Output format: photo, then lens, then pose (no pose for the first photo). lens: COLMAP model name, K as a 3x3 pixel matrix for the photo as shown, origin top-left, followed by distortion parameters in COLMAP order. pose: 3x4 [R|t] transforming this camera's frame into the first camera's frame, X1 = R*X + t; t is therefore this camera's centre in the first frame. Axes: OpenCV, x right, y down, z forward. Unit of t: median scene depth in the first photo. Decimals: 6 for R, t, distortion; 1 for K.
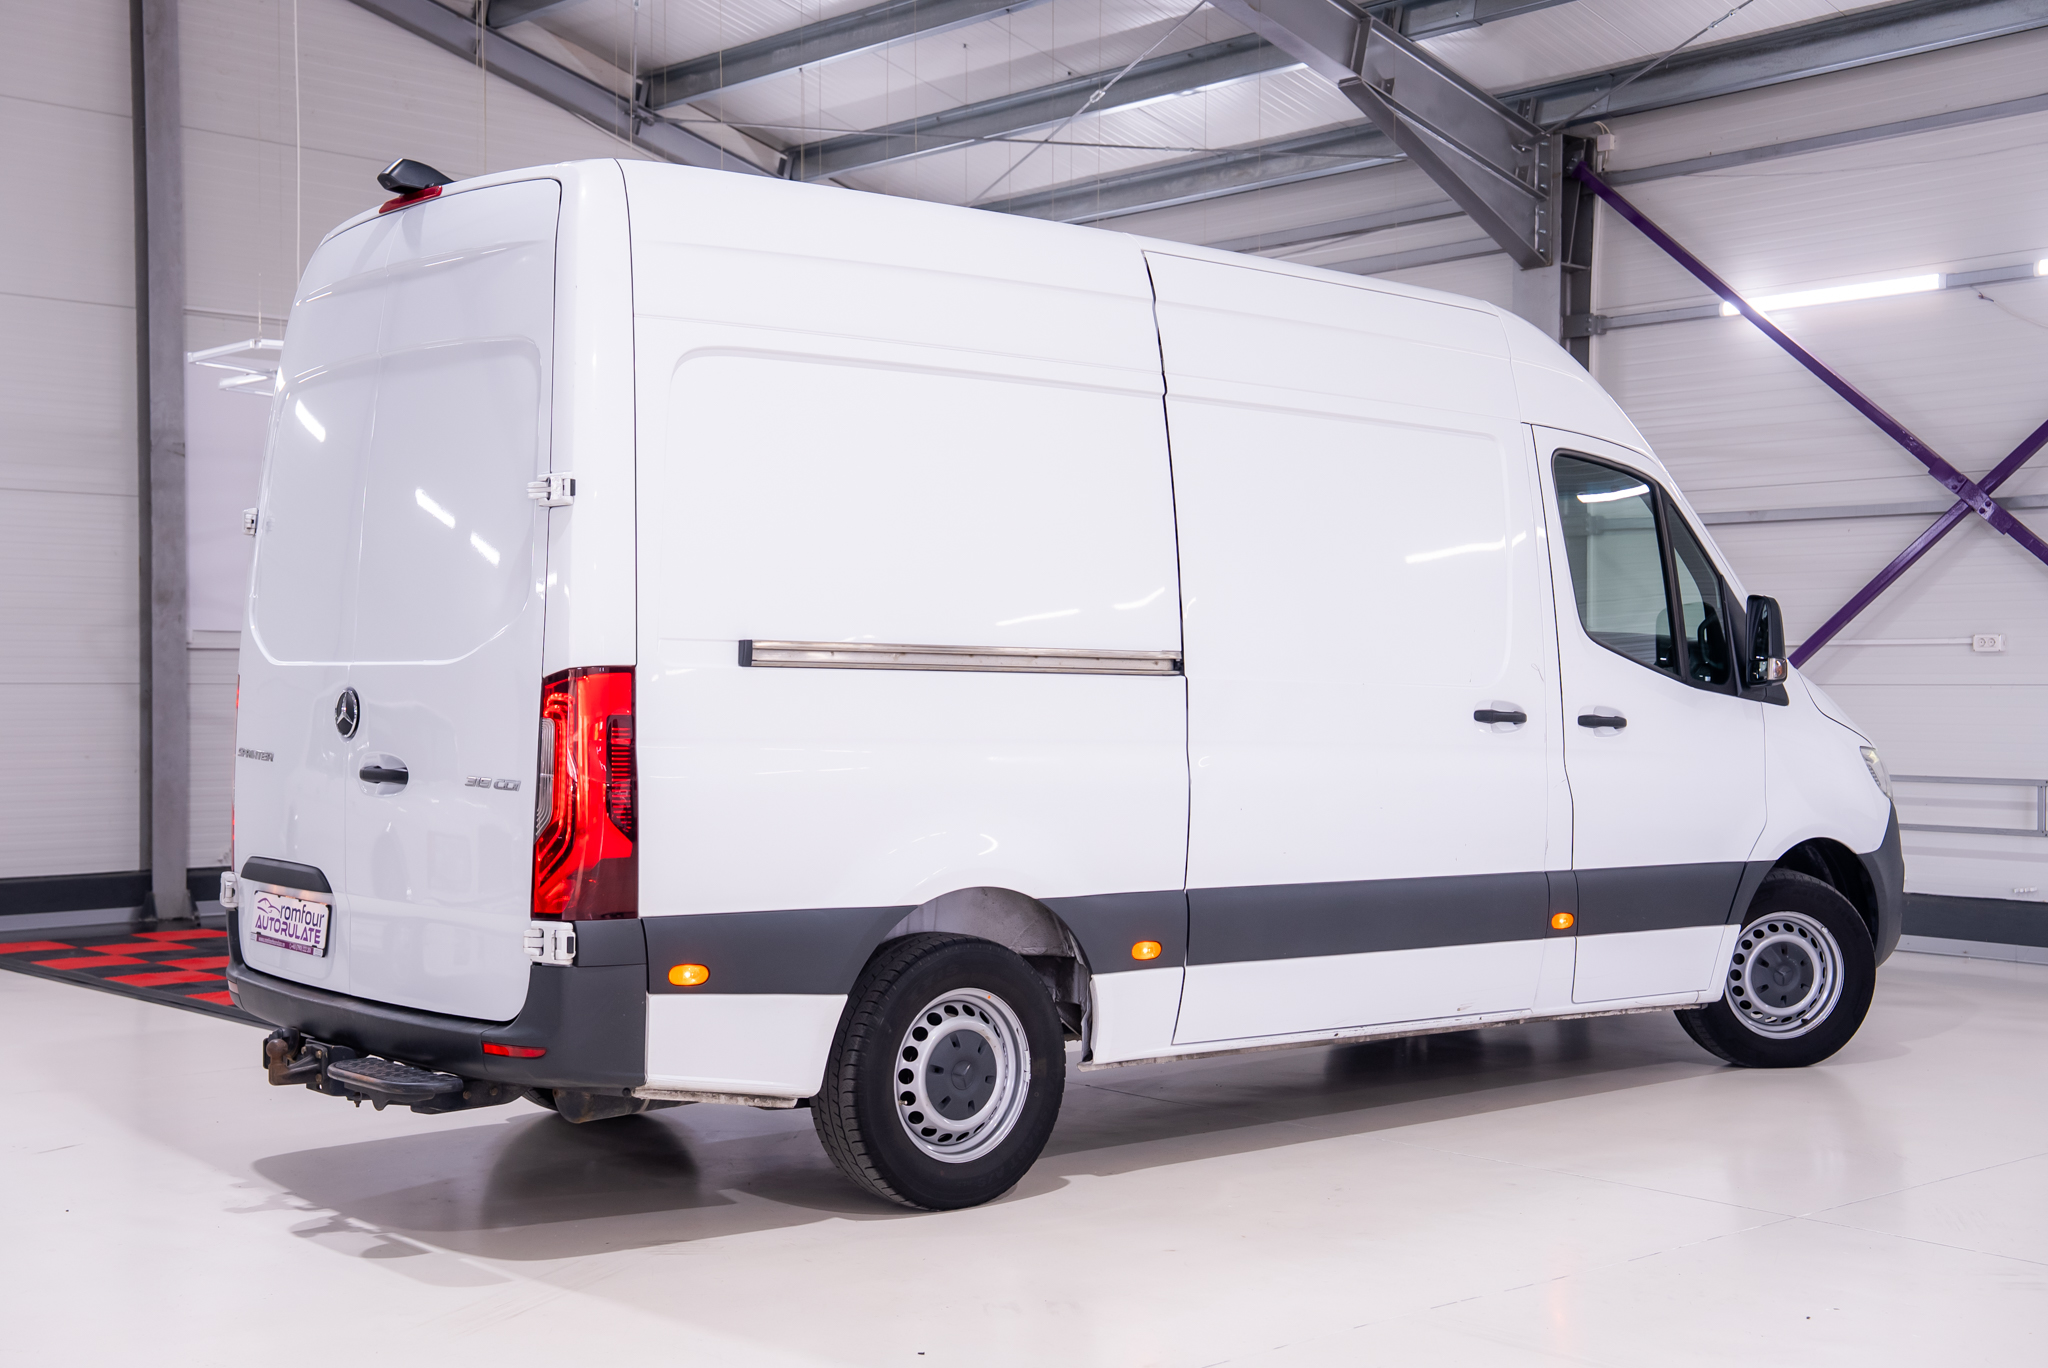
lens RADIAL K [[2427.6, 0, 1008.0], [0, 2427.6, 686.7], [0, 0, 1]] dist [0.150529, 0.000000]
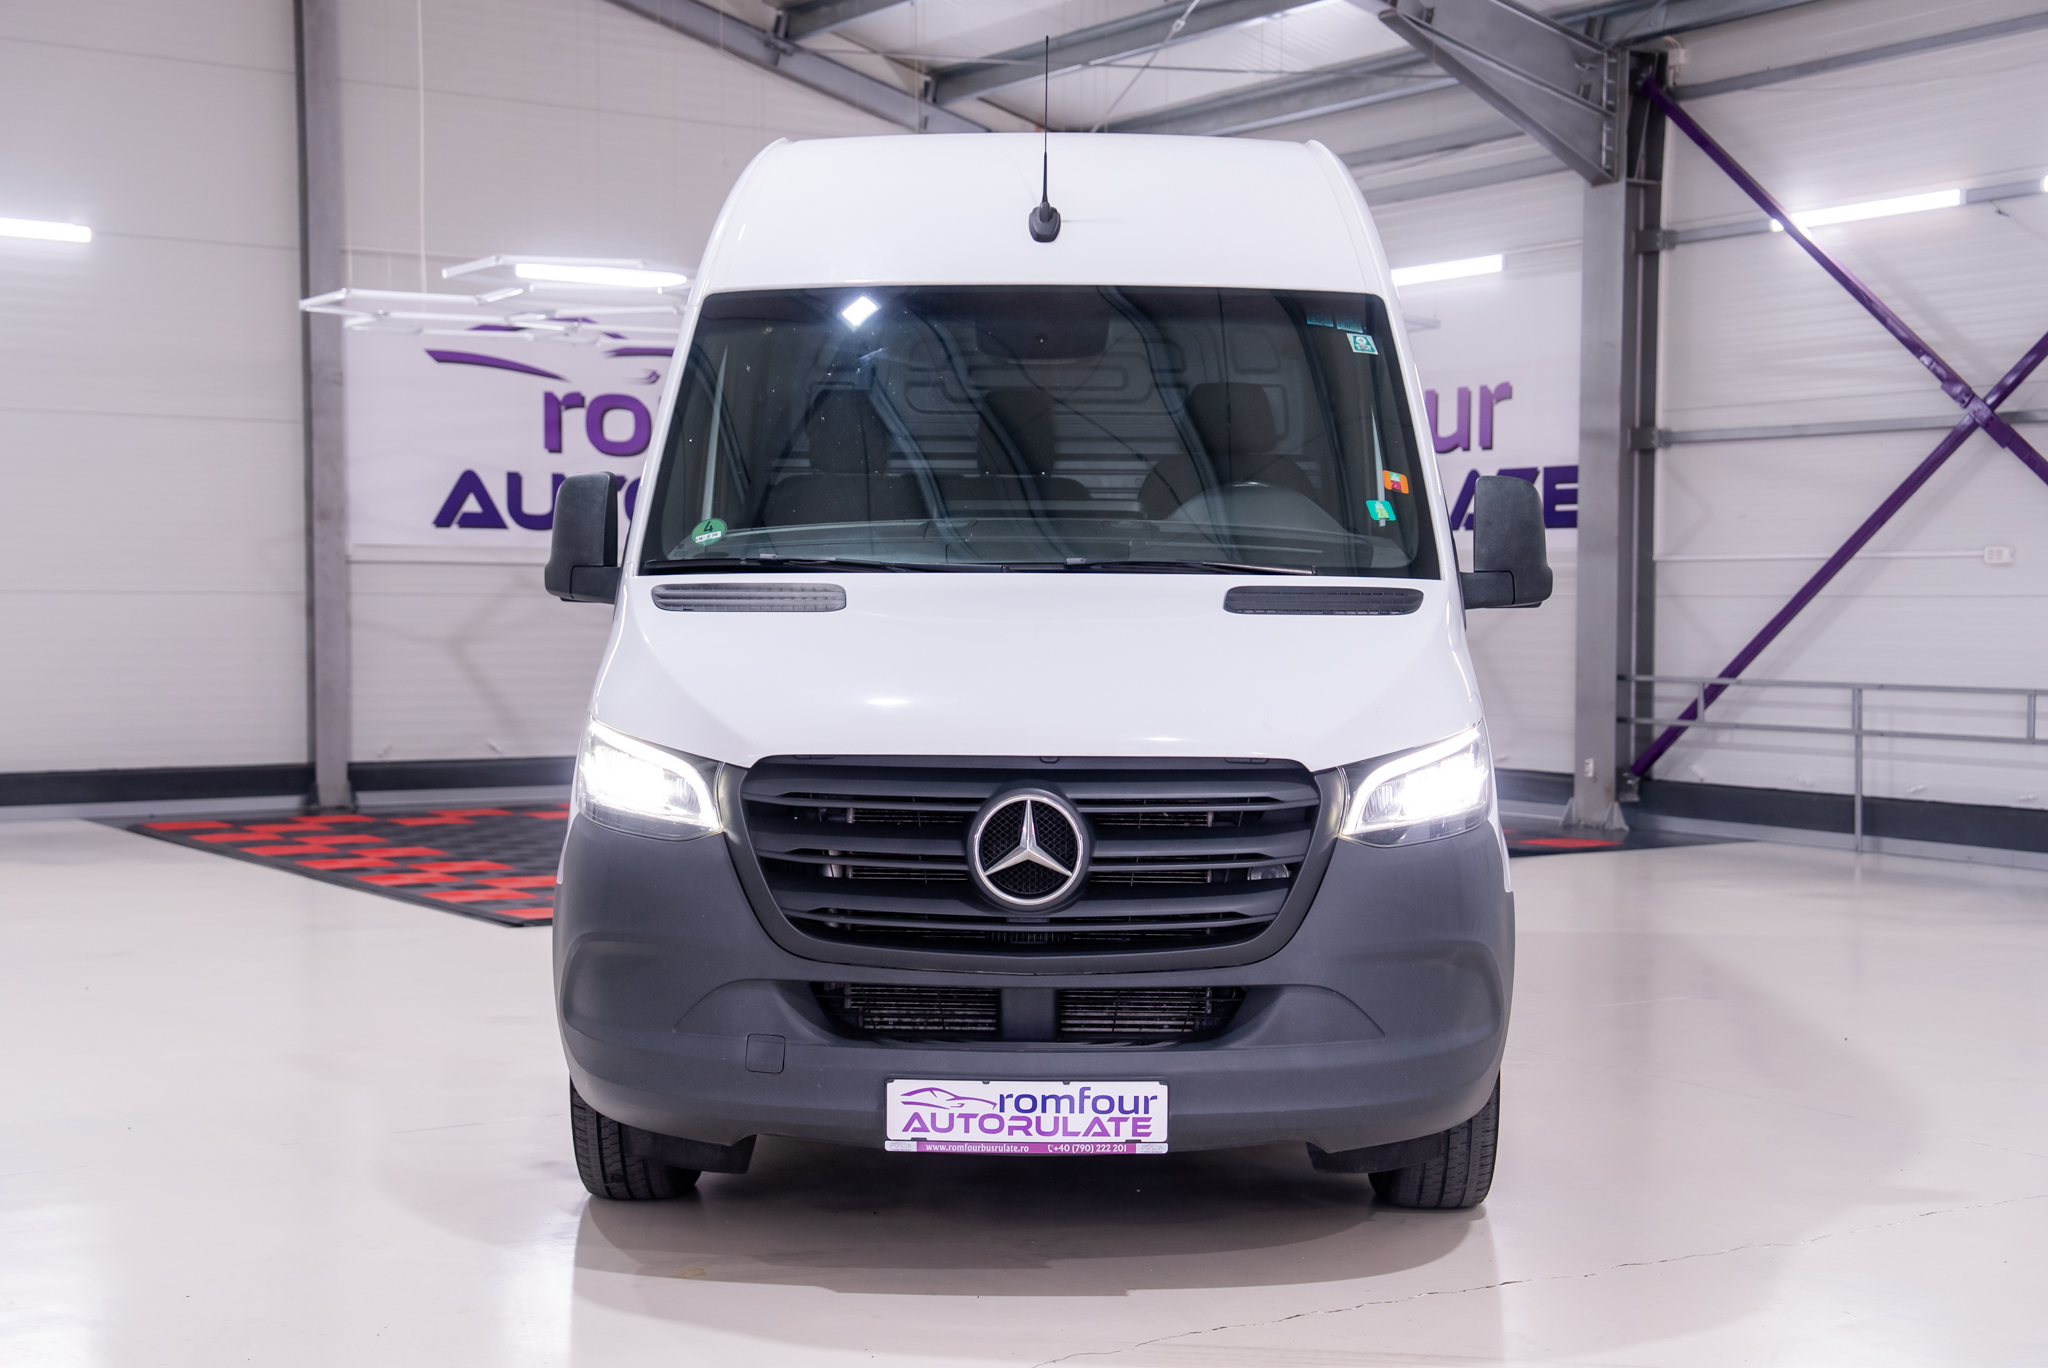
lens RADIAL K [[2789.6, 0, 1037.6], [0, 2789.6, 672.7], [0, 0, 1]] dist [0.227149, 0.000000]
pose [[0.987931, 0.006214, -0.154768, 0.166270], [-0.002392, 0.999688, 0.024870, 0.002116], [0.154874, -0.024199, 0.987638, -0.194333]]
